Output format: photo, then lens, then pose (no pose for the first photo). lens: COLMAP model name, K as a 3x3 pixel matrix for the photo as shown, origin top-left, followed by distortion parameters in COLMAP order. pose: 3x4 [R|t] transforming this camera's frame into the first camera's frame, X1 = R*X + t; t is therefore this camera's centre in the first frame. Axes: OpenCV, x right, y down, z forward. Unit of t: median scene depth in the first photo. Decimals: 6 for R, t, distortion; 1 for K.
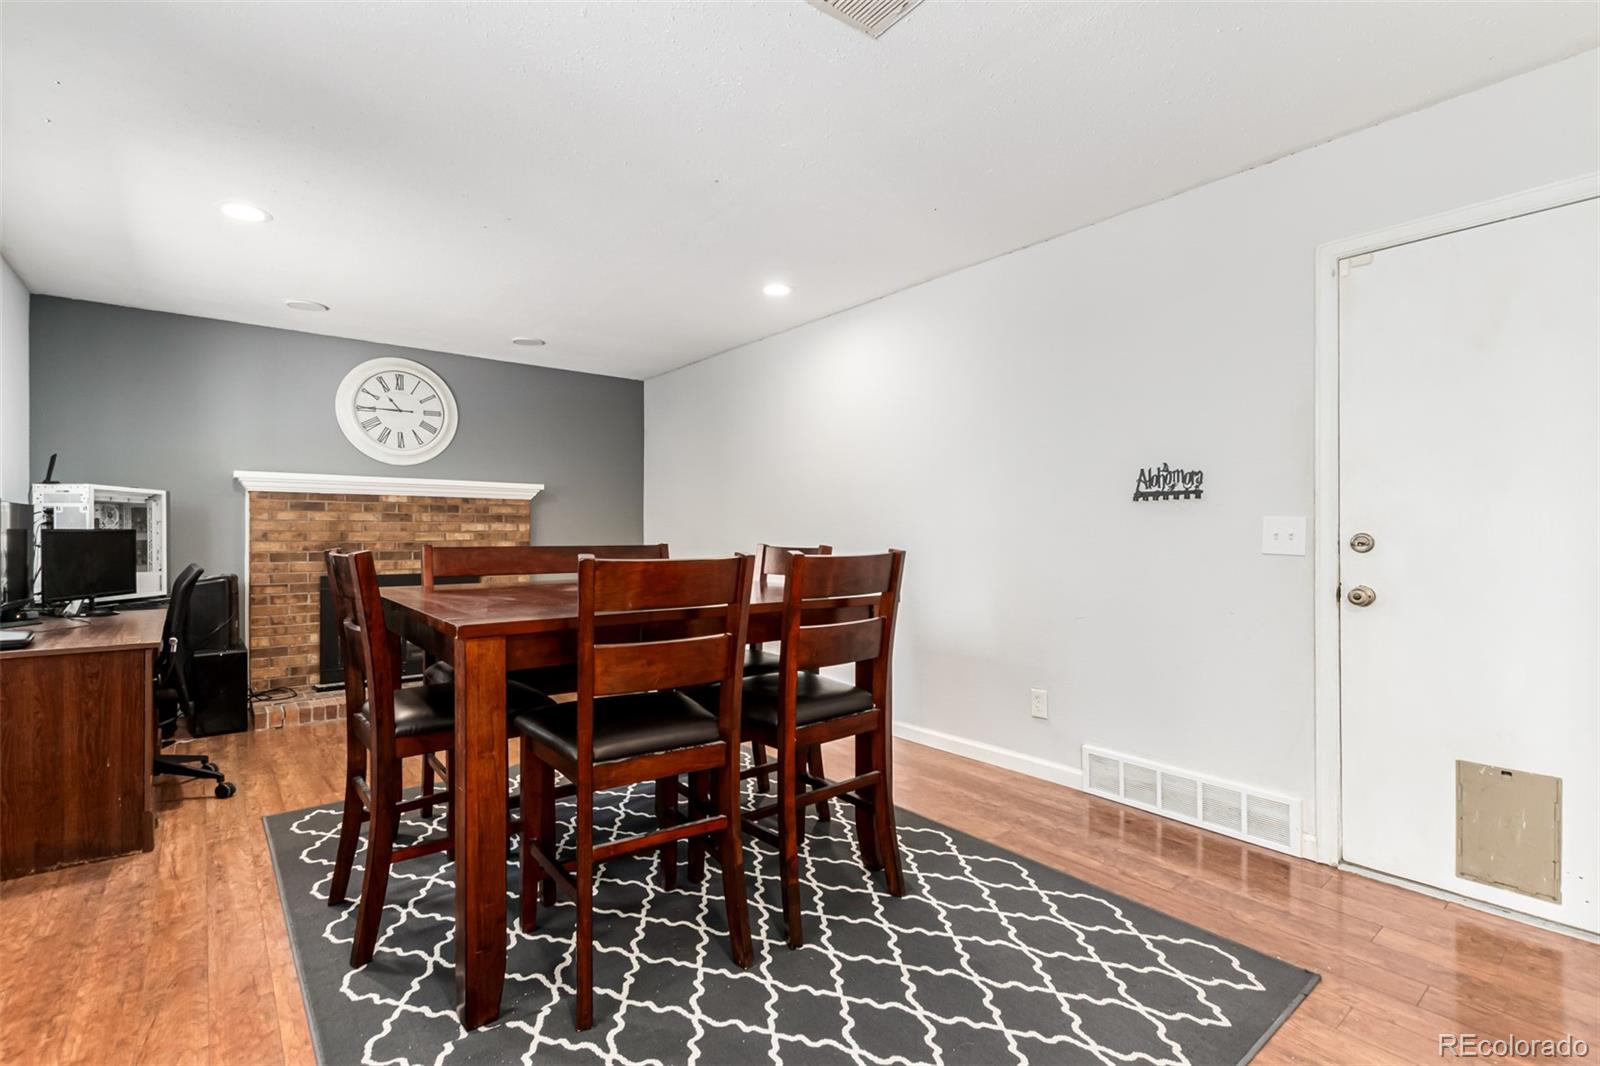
lens RADIAL K [[741.0, 0, 805.6], [0, 741.0, 542.4], [0, 0, 1]] dist [-0.001428, -0.000568]
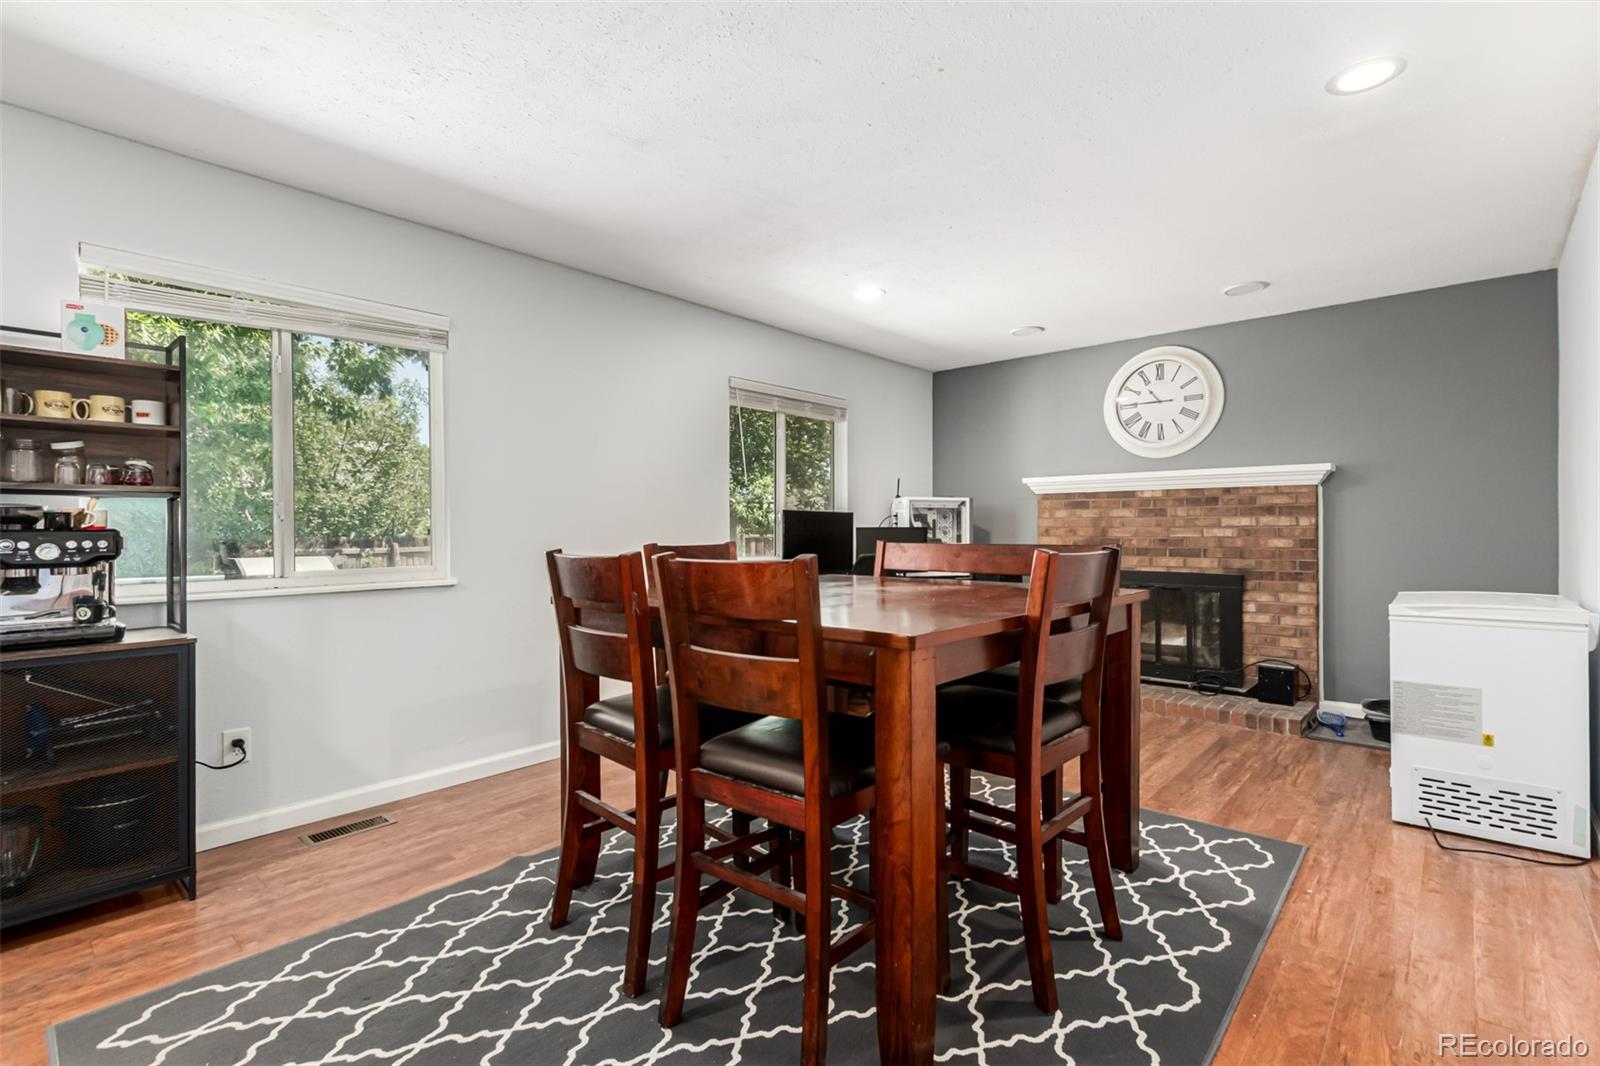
lens RADIAL K [[741.0, 0, 808.0], [0, 741.0, 526.5], [0, 0, 1]] dist [-0.001428, -0.000568]
pose [[0.158368, -0.005999, -0.987362, 0.331549], [-0.009611, 0.999925, -0.007617, -0.003972], [0.987333, 0.010696, 0.158299, 0.403338]]
